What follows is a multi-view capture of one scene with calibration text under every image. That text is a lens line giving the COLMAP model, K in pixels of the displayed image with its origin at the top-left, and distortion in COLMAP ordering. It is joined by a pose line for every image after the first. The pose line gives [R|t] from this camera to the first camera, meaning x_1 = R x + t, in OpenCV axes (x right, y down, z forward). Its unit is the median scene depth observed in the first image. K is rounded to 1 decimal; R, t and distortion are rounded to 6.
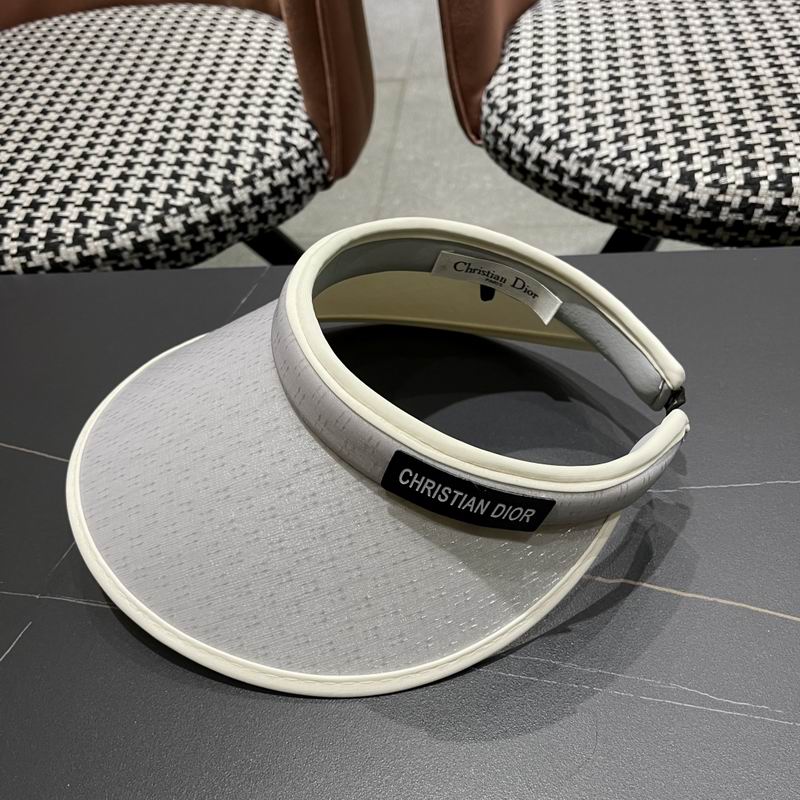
lens RADIAL K [[865.7, 0, 398.1], [0, 865.7, 404.2], [0, 0, 1]] dist [0.018565, 0.000000]
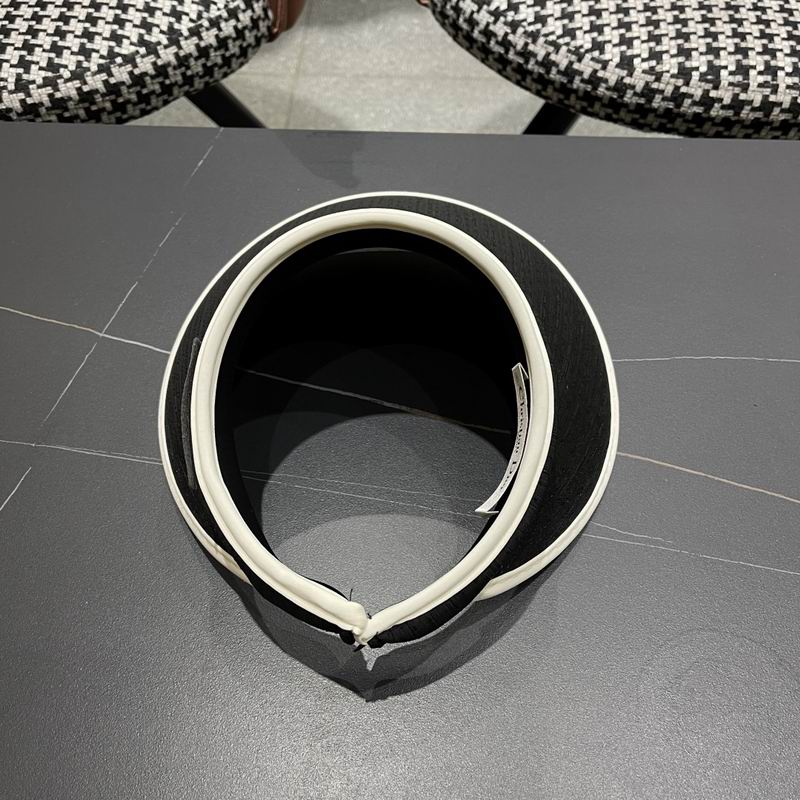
lens RADIAL K [[865.7, 0, 400.2], [0, 865.7, 421.5], [0, 0, 1]] dist [0.018565, 0.000000]
pose [[0.992749, 0.014637, 0.119311, -0.054353], [-0.037998, 0.979876, 0.195959, -0.026714], [-0.114042, -0.199072, 0.973327, -0.076980]]
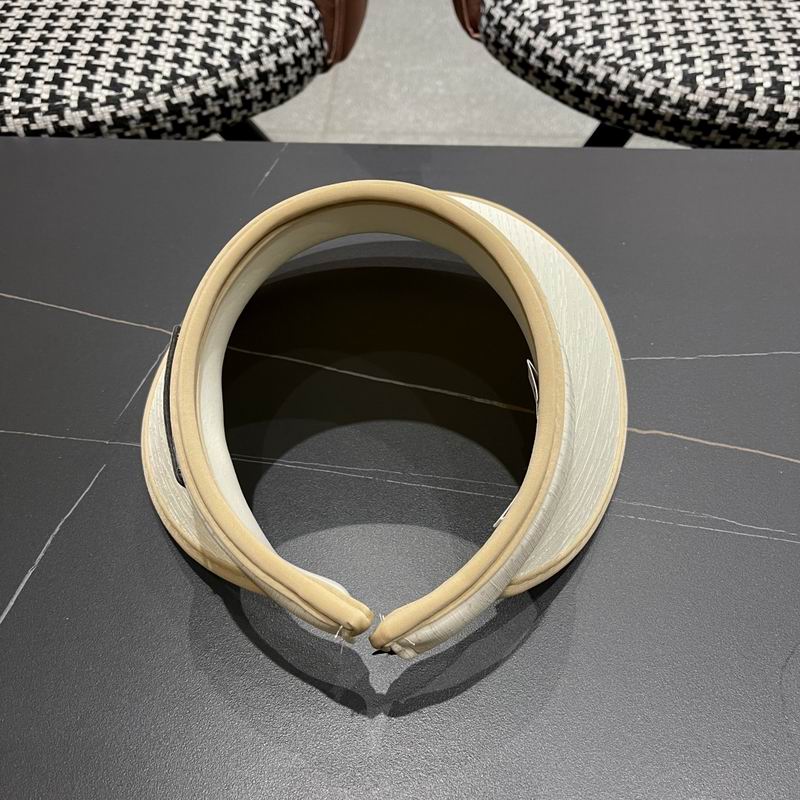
lens RADIAL K [[865.7, 0, 407.3], [0, 865.7, 414.9], [0, 0, 1]] dist [0.018565, 0.000000]
pose [[0.991512, 0.020240, 0.128427, -0.123626], [-0.033097, 0.994559, 0.098781, 0.047707], [-0.125729, -0.102193, 0.986787, -0.043200]]
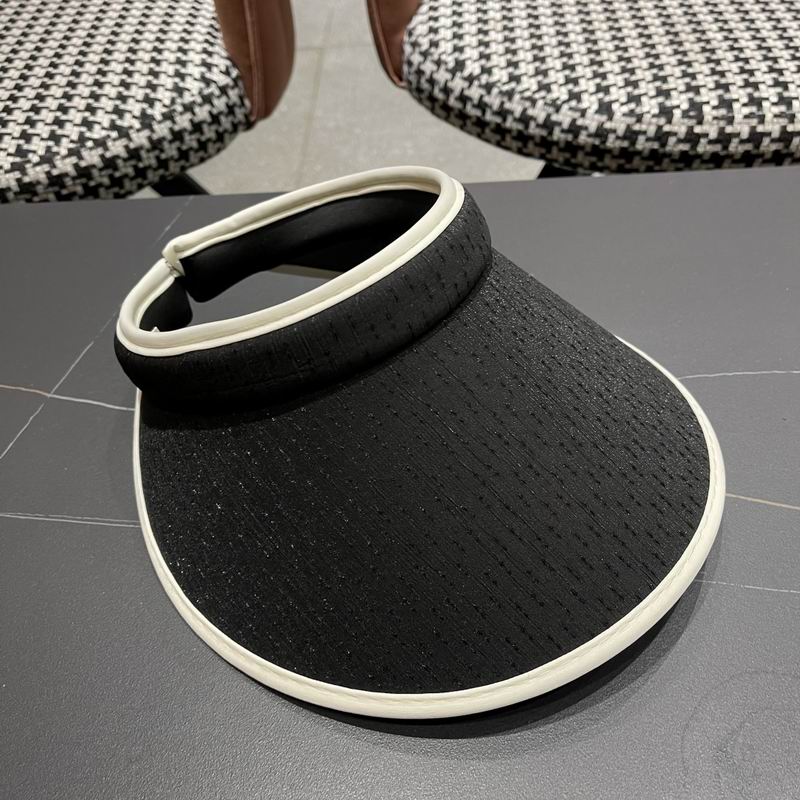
lens RADIAL K [[865.7, 0, 410.5], [0, 865.7, 410.2], [0, 0, 1]] dist [0.018565, 0.000000]
pose [[0.994591, -0.026842, 0.100338, -0.008391], [0.025299, 0.999542, 0.016622, 0.066980], [-0.100739, -0.013993, 0.994815, -0.005006]]
